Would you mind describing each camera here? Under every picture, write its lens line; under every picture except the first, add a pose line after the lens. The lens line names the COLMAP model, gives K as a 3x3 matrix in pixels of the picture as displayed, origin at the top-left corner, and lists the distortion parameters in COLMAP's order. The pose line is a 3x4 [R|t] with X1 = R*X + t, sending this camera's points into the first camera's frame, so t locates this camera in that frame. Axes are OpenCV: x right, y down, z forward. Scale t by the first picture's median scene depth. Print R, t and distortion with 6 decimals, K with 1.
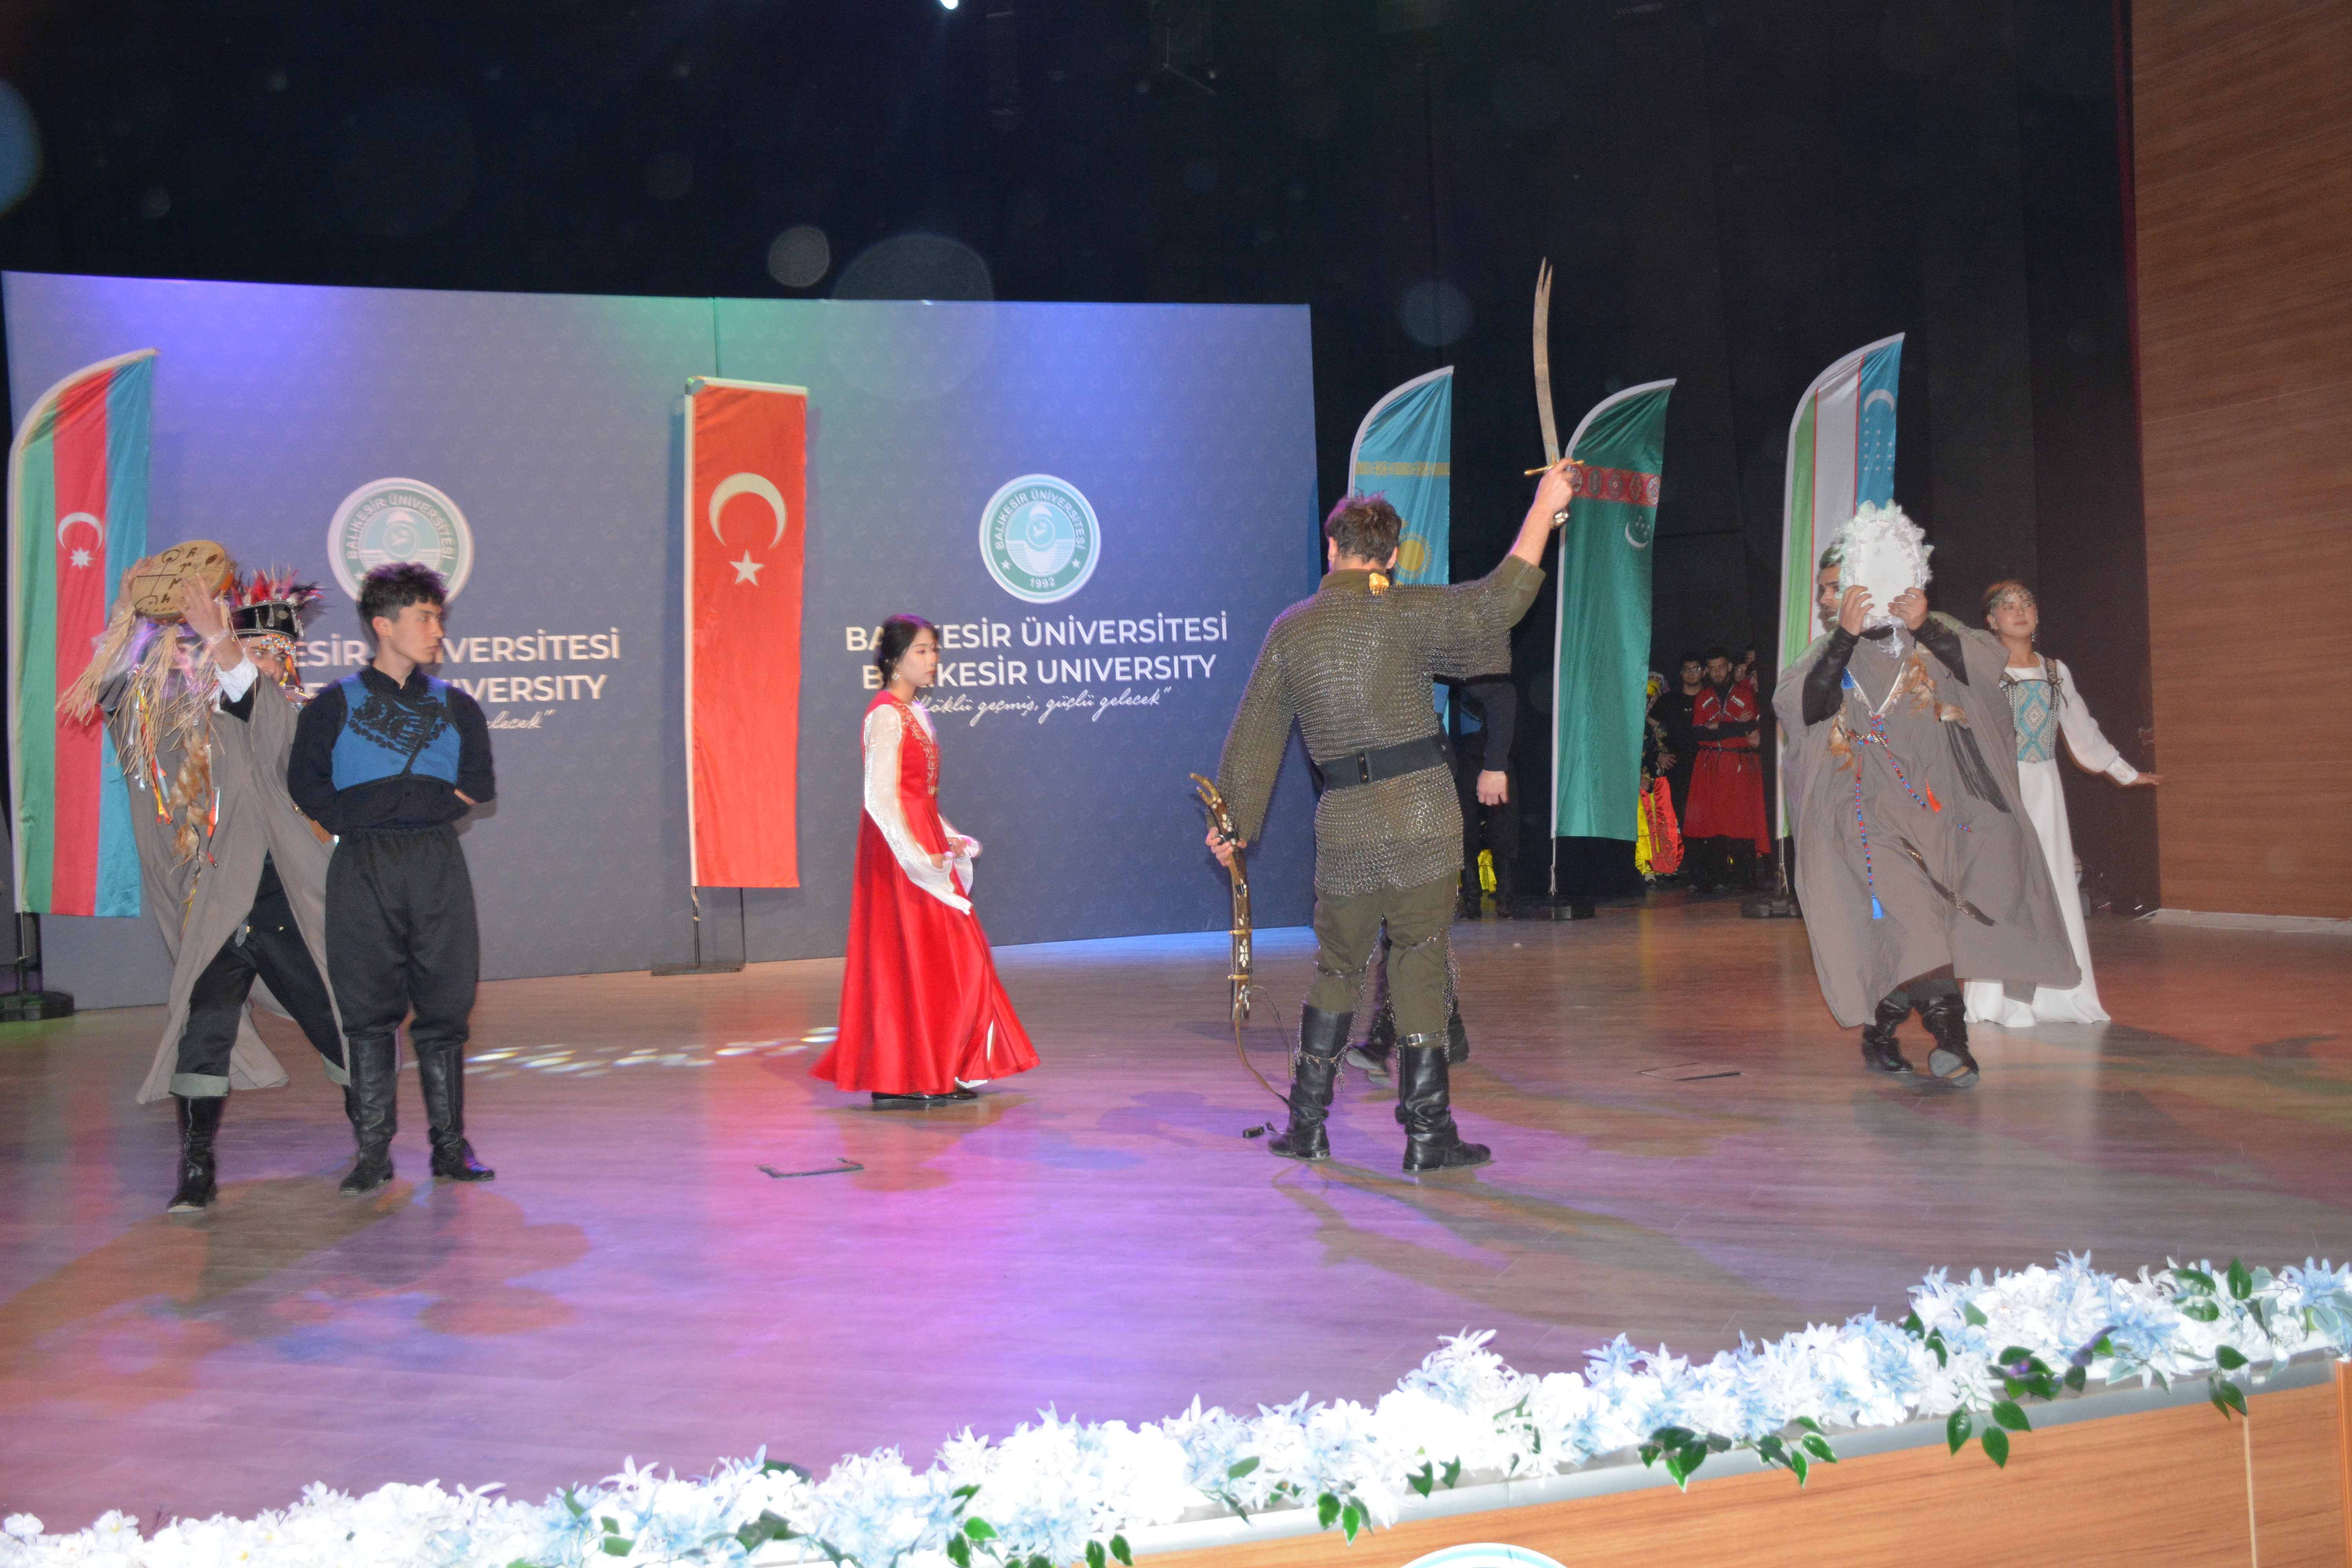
lens RADIAL K [[2434.6, 0, 1170.0], [0, 2434.6, 734.5], [0, 0, 1]] dist [0.005559, 0.000000]
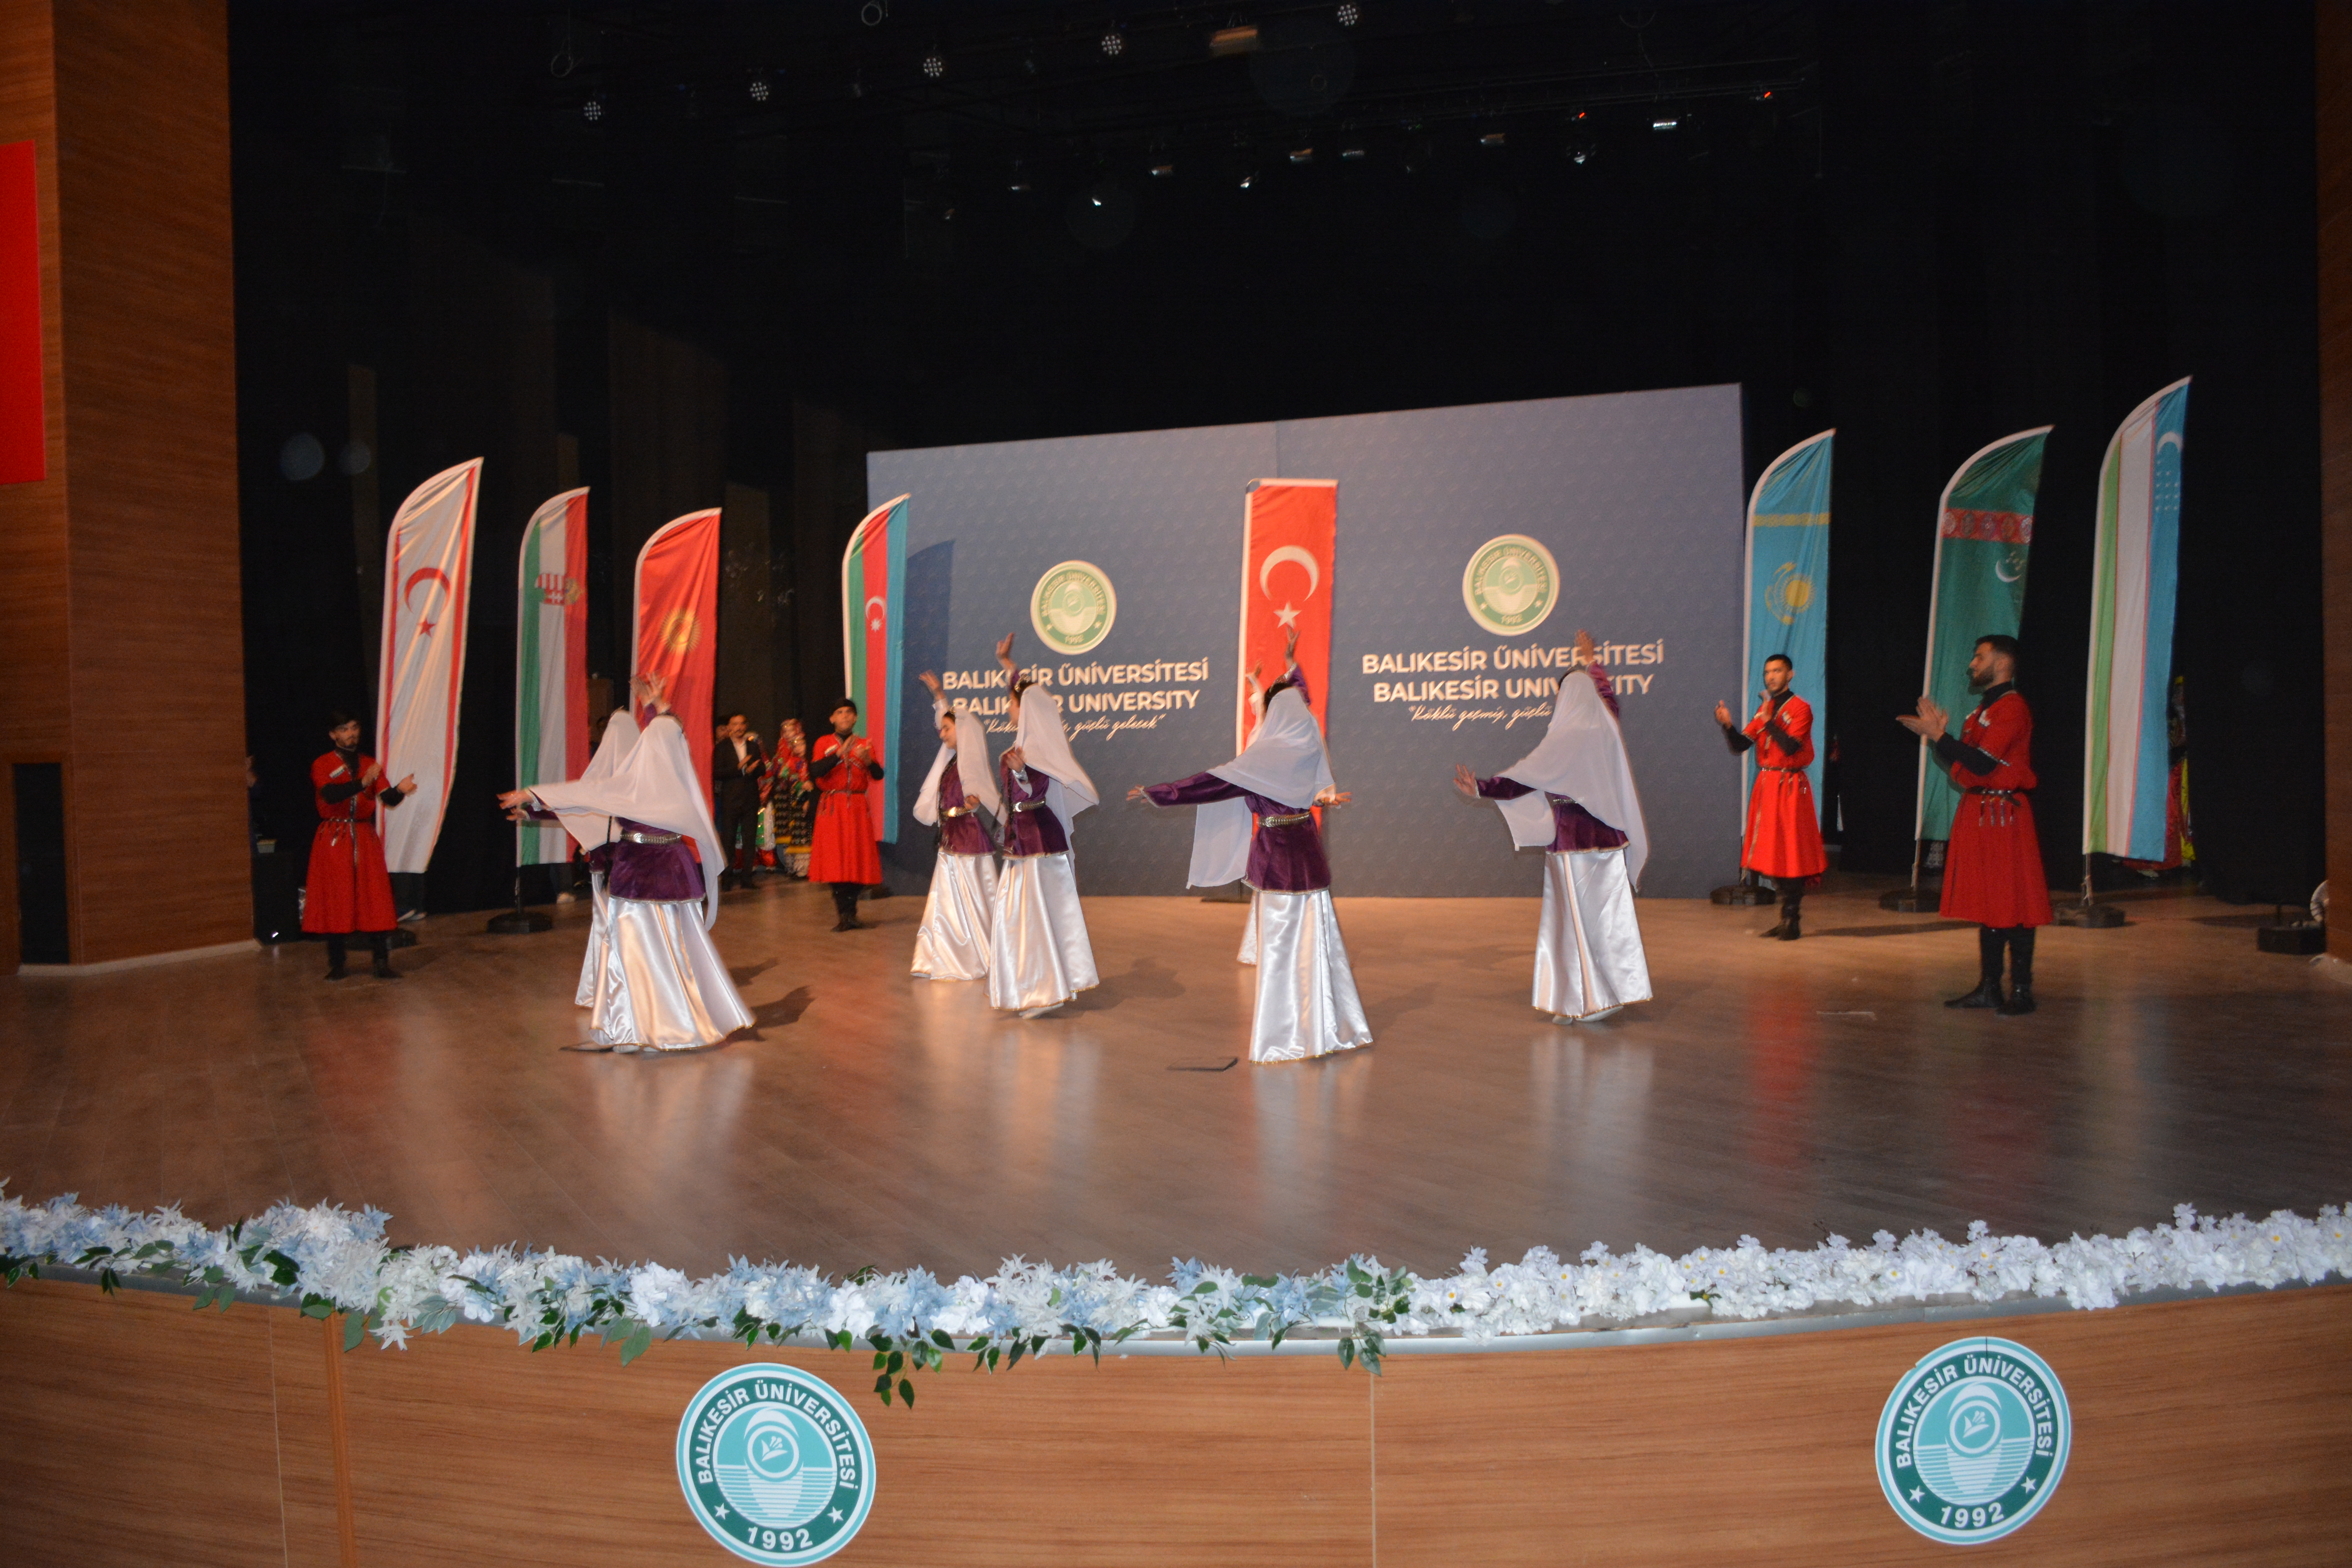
lens RADIAL K [[1830.5, 0, 1236.2], [0, 1830.5, 802.3], [0, 0, 1]] dist [-0.136027, 0.076123]
pose [[0.782972, 0.042388, -0.620611, 0.437088], [-0.008952, 0.998340, 0.056894, -0.019312], [0.621992, -0.038991, 0.782052, 0.153444]]
